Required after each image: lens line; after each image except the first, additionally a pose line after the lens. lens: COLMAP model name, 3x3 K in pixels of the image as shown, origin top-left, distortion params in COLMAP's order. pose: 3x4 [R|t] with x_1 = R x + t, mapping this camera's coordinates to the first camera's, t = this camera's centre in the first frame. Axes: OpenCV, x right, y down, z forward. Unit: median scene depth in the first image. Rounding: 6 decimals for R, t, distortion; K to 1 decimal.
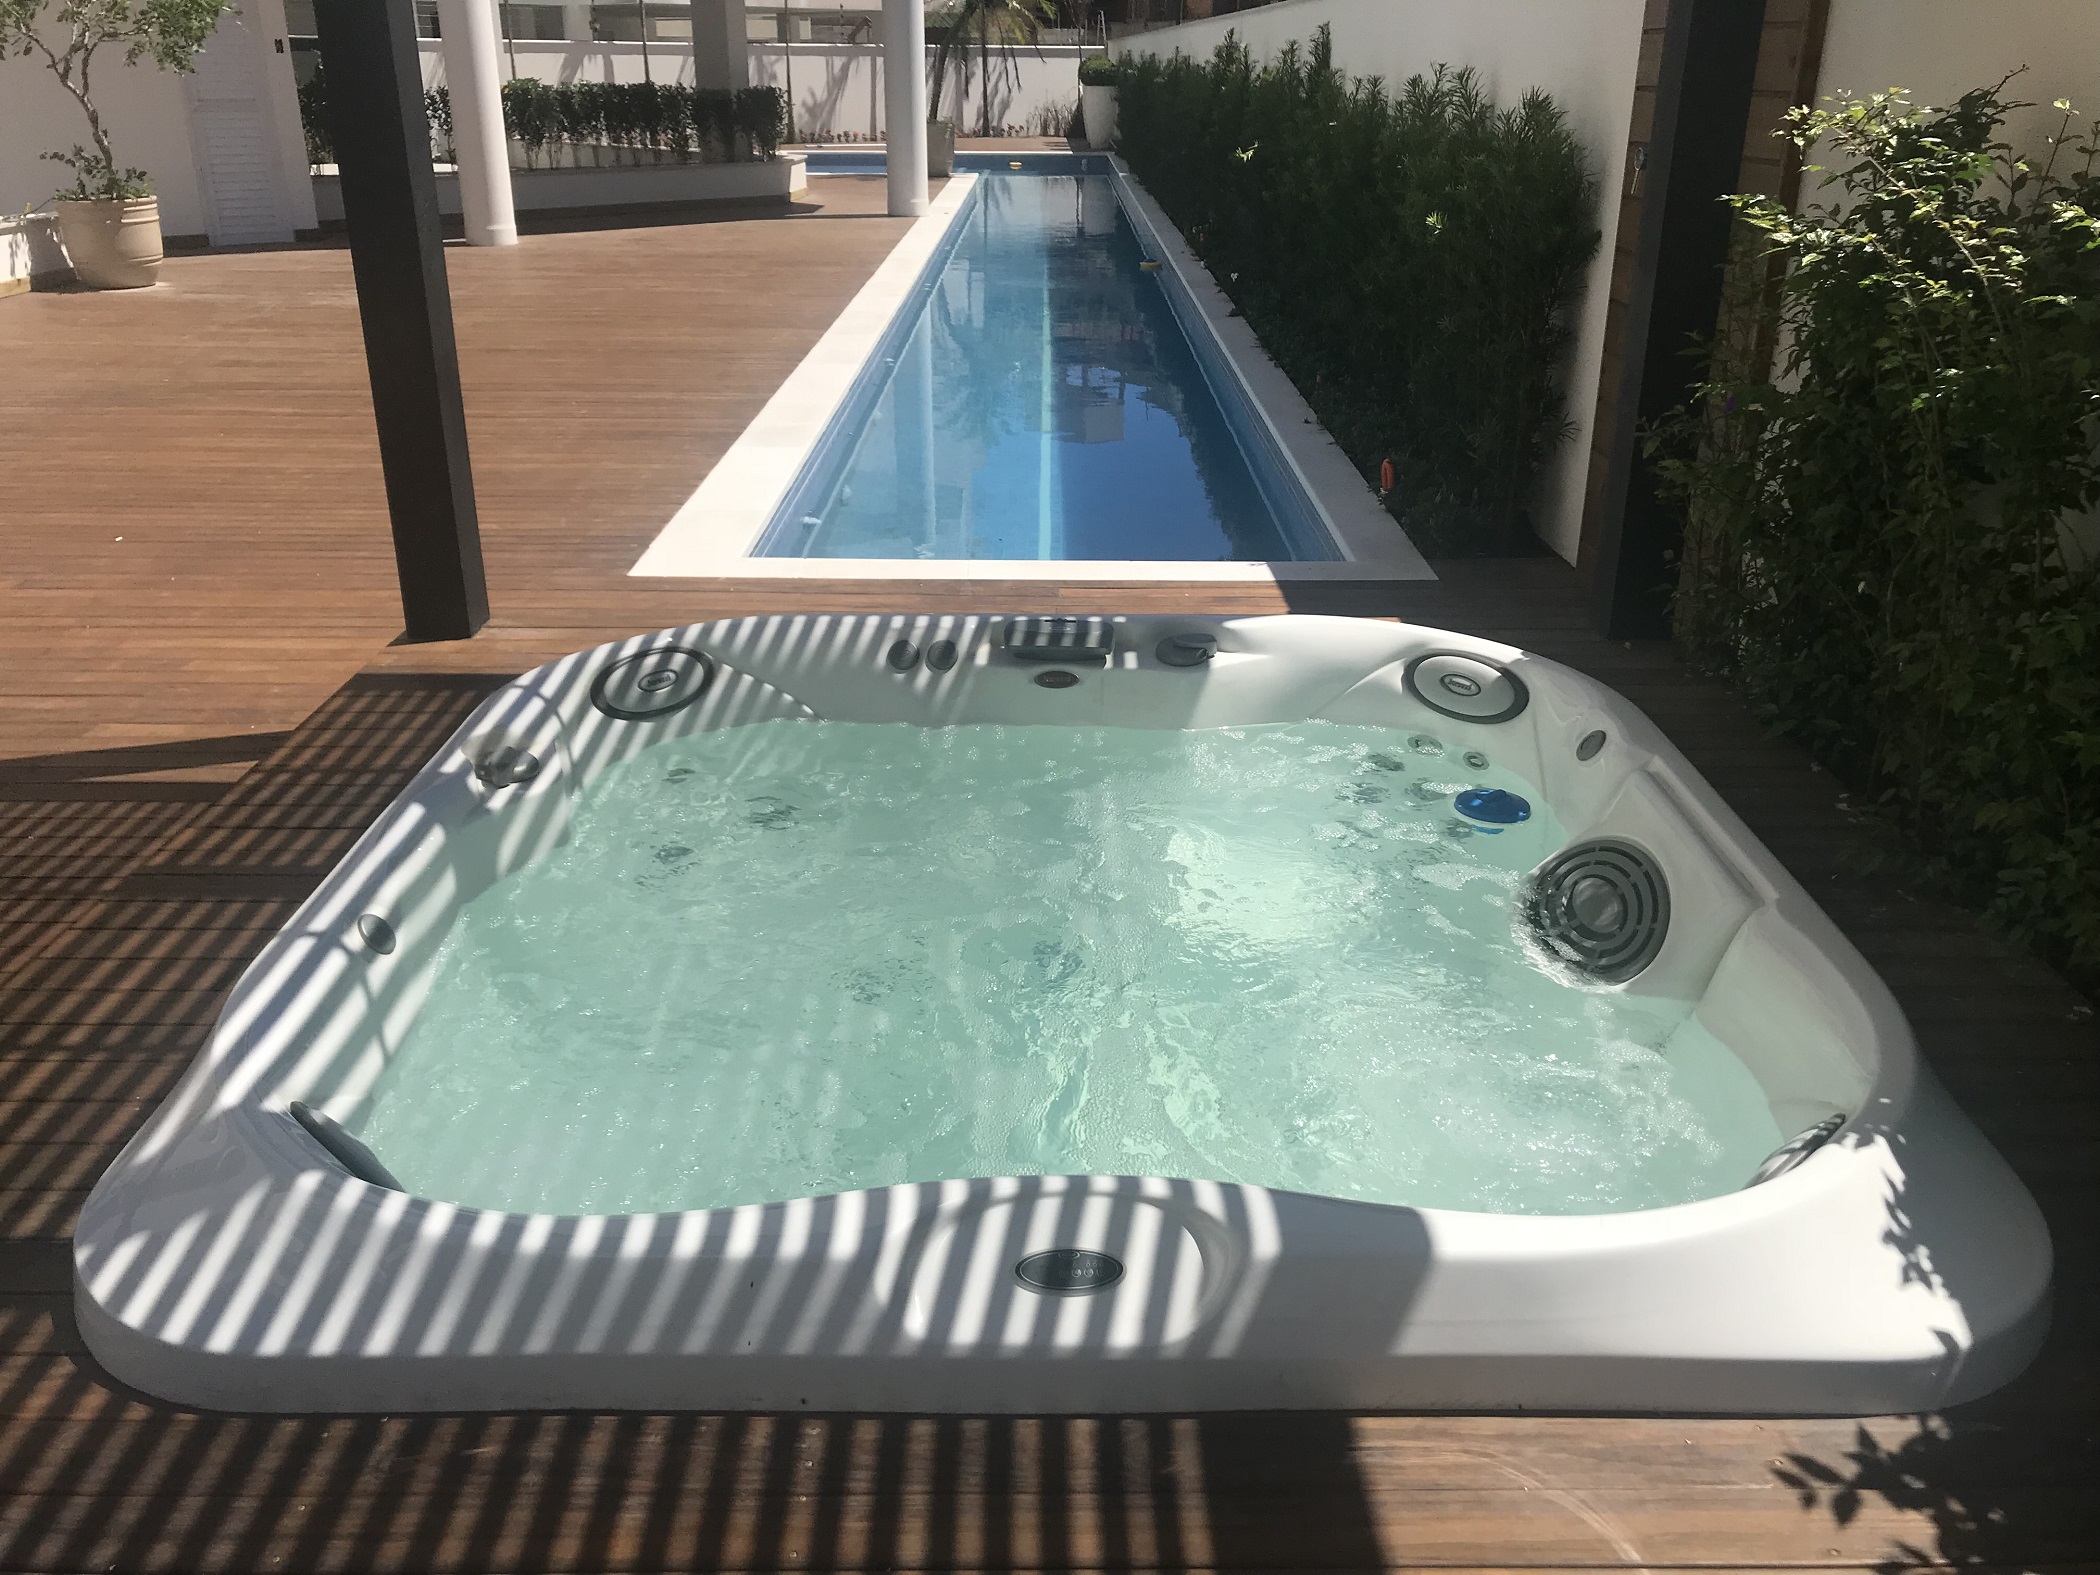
lens RADIAL K [[1736.1, 0, 1050.0], [0, 1736.1, 787.5], [0, 0, 1]] dist [0.023109, -0.016482]
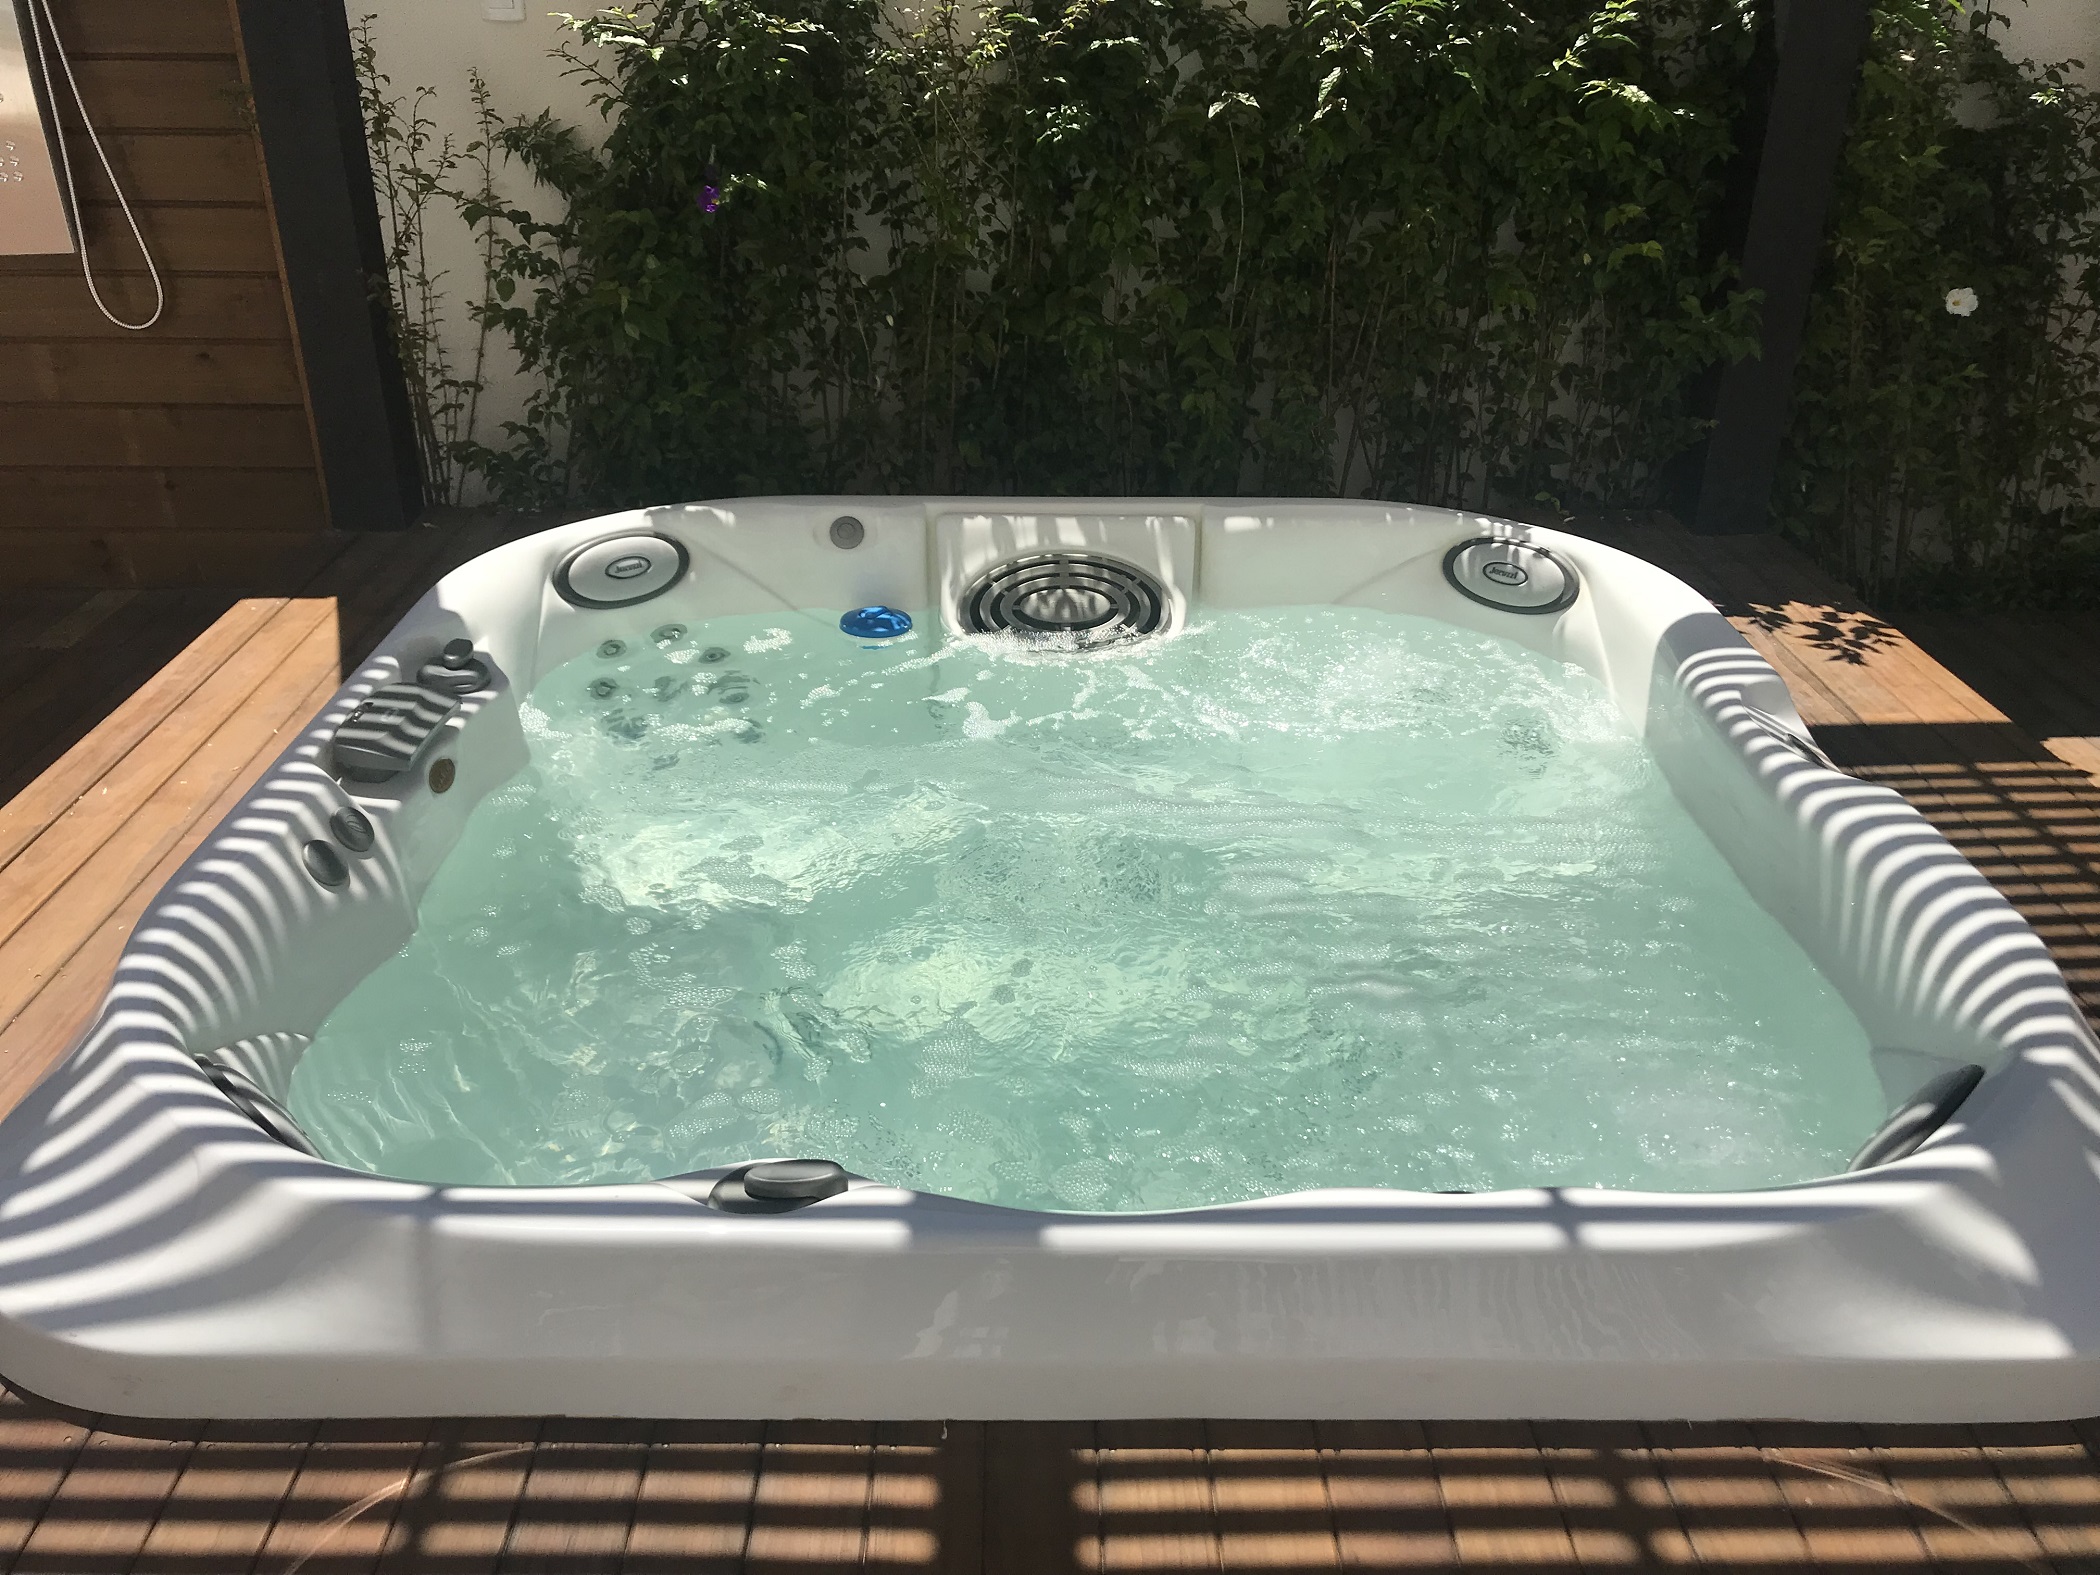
lens RADIAL K [[1736.1, 0, 1050.0], [0, 1736.1, 787.5], [0, 0, 1]] dist [0.023109, -0.016482]
pose [[-0.004452, -0.453666, 0.891161, -0.601034], [0.381116, 0.823139, 0.420942, -0.252753], [-0.924517, 0.341509, 0.169234, 0.657561]]
